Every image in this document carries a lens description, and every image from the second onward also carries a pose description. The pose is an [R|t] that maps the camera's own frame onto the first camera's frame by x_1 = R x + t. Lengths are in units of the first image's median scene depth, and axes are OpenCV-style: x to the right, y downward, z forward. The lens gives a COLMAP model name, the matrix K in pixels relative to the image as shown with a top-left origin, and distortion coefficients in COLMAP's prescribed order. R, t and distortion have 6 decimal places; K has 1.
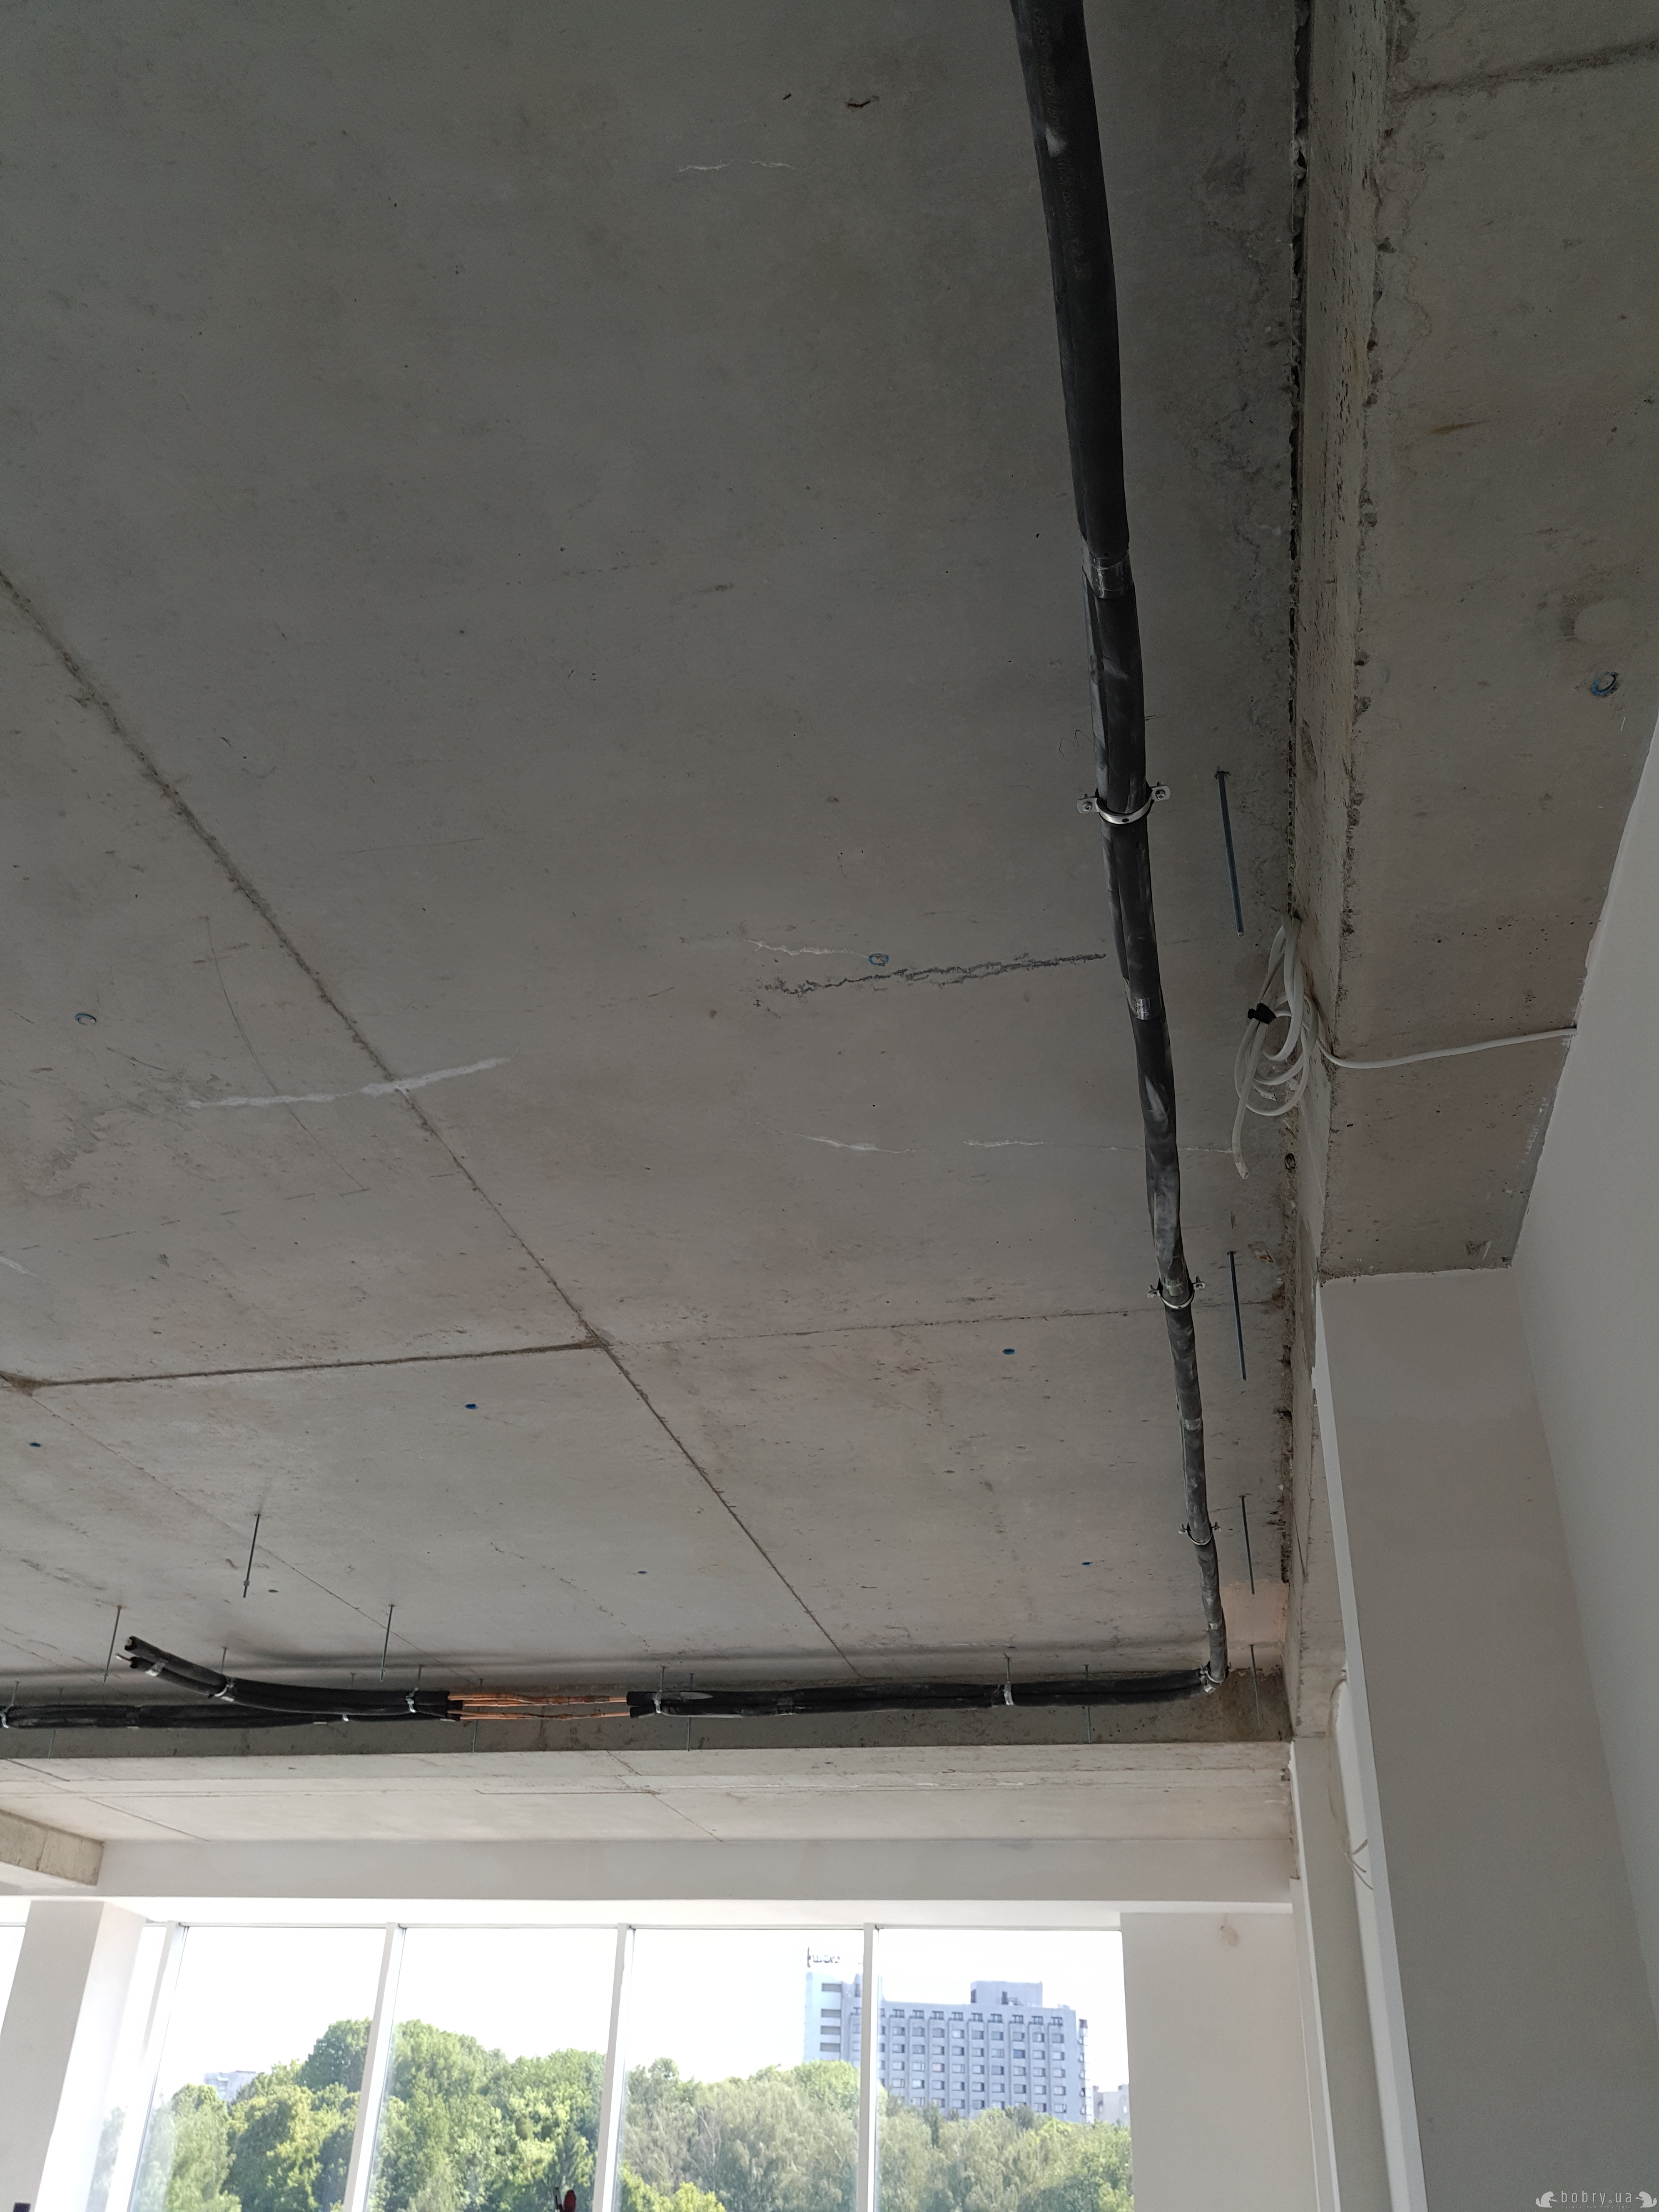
lens RADIAL K [[1803.2, 0, 829.5], [0, 1803.2, 1106.0], [0, 0, 1]] dist [-0.006633, 0.005367]
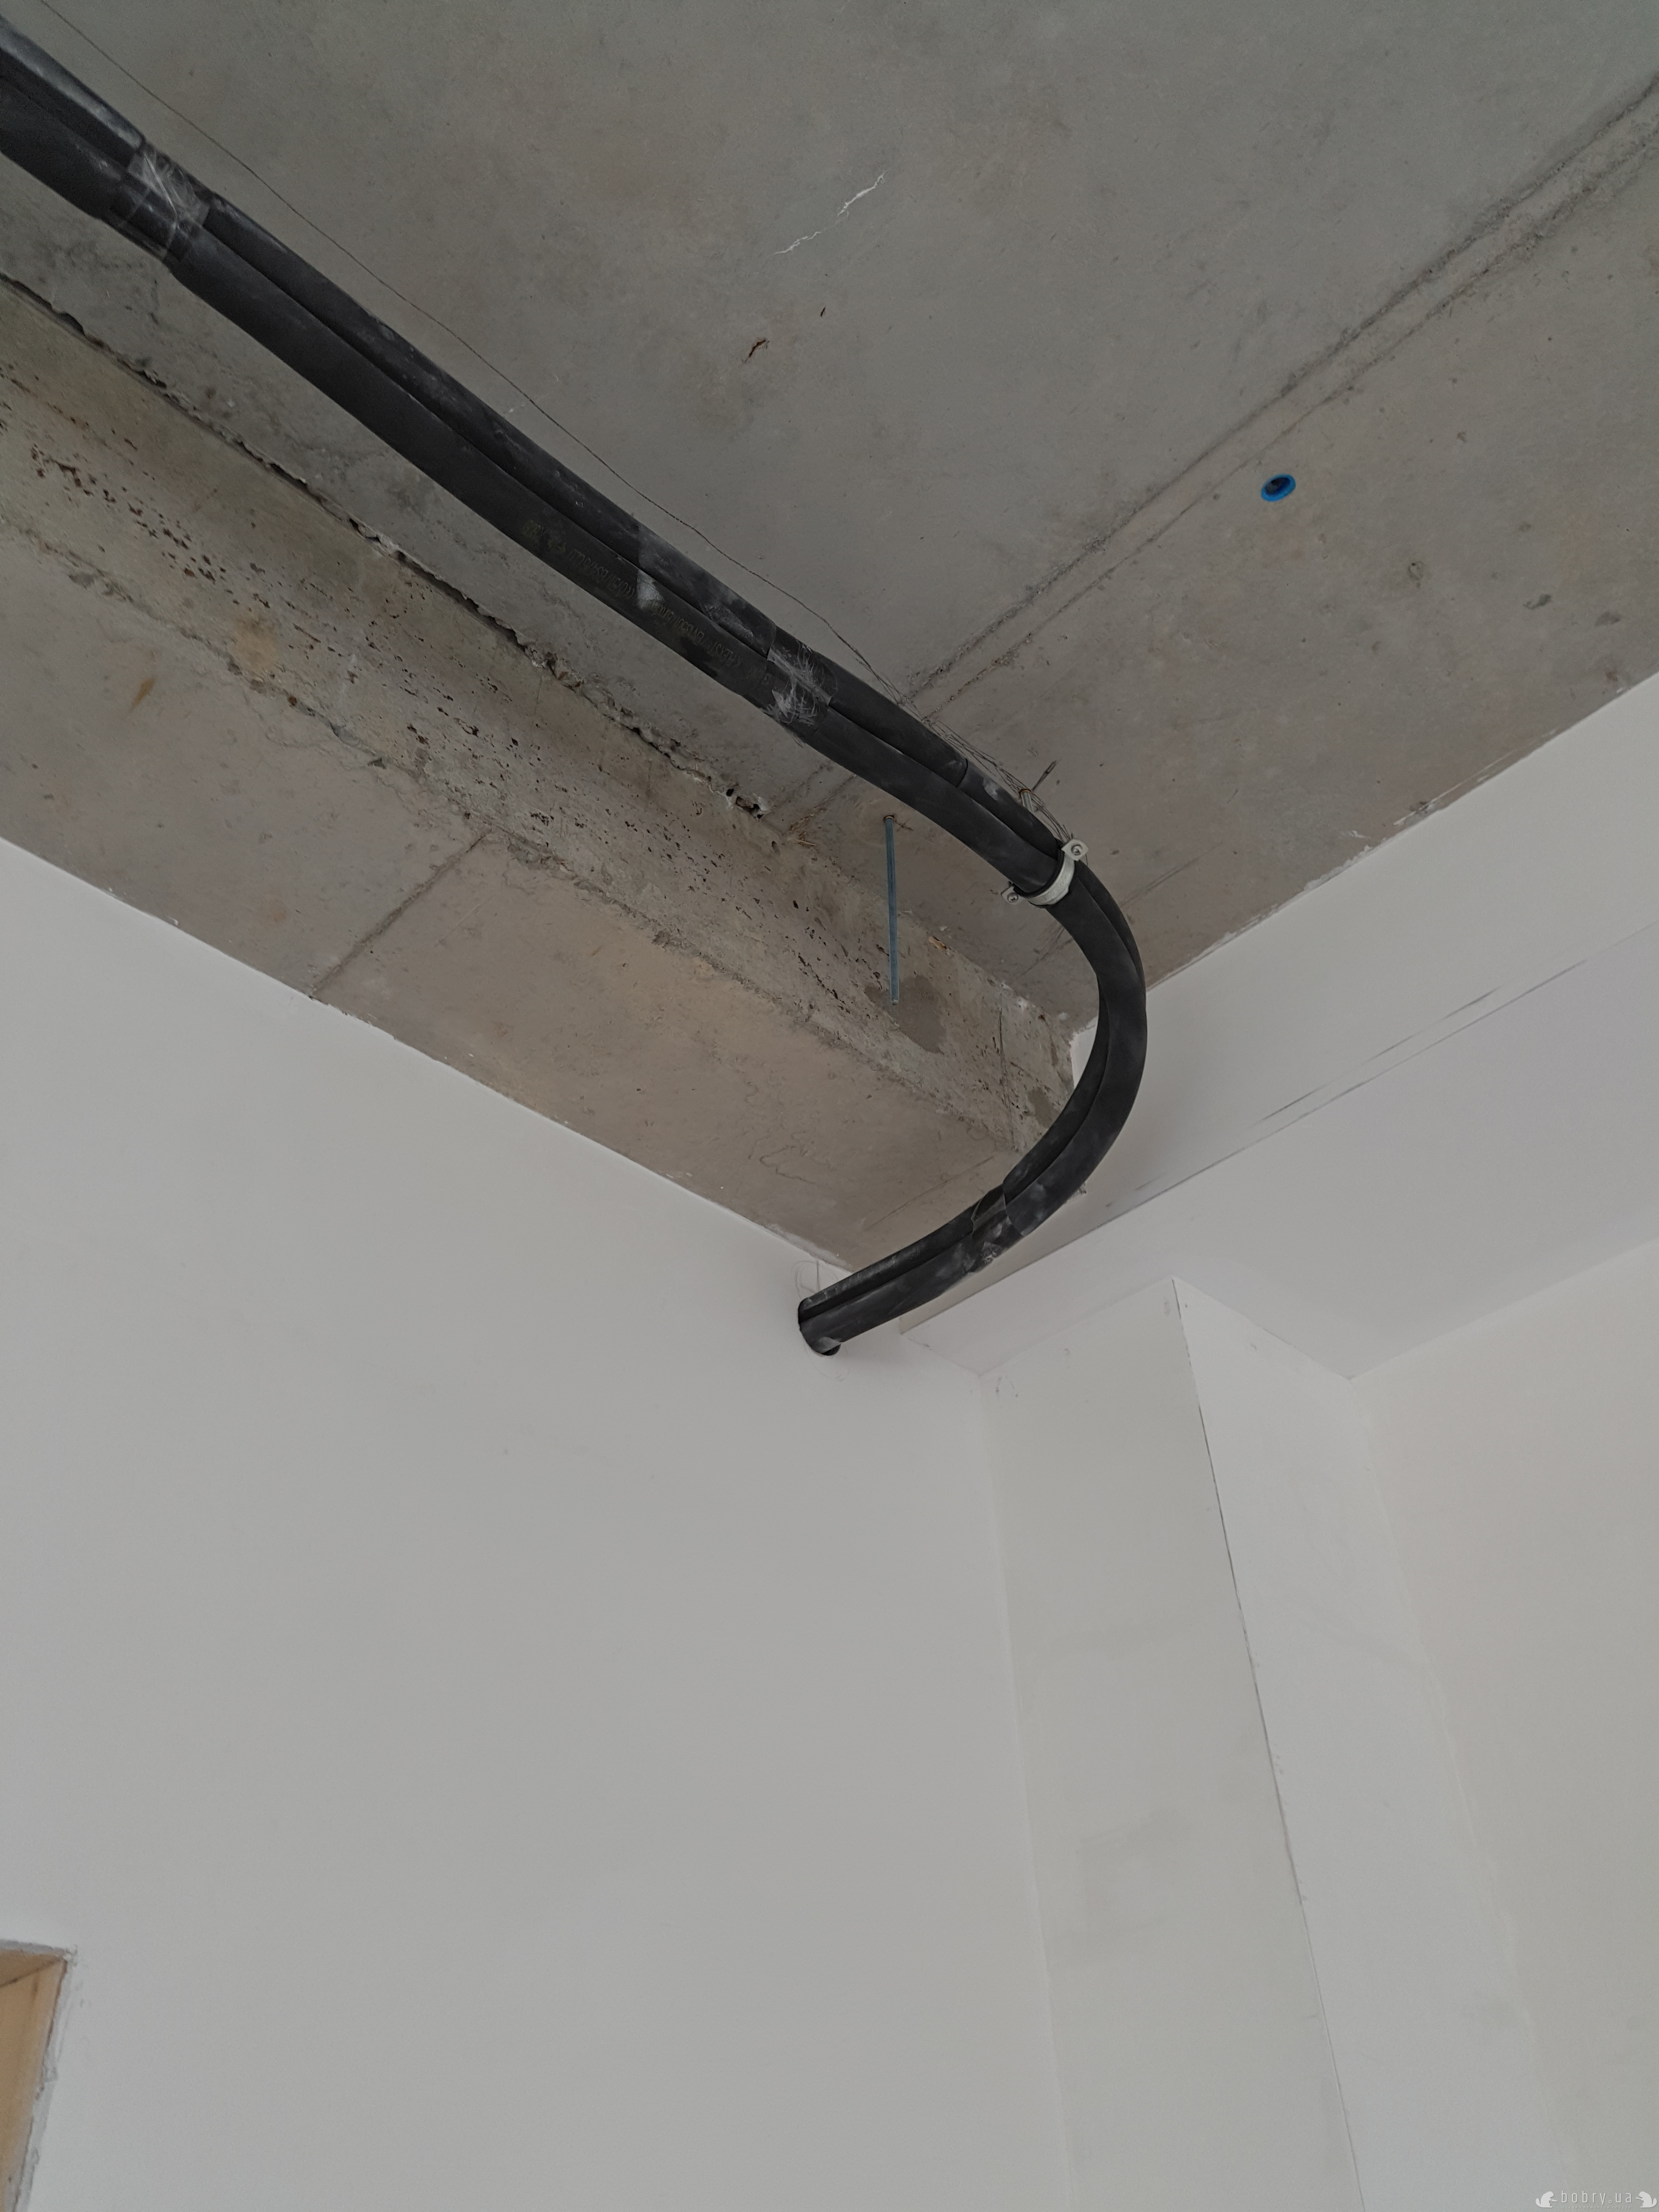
lens RADIAL K [[1803.2, 0, 829.5], [0, 1803.2, 1106.0], [0, 0, 1]] dist [-0.006633, 0.005367]
pose [[-0.852813, 0.332738, 0.402487, -0.283367], [-0.235866, 0.442209, -0.865343, 0.476098], [-0.465916, -0.832909, -0.298640, 0.967429]]
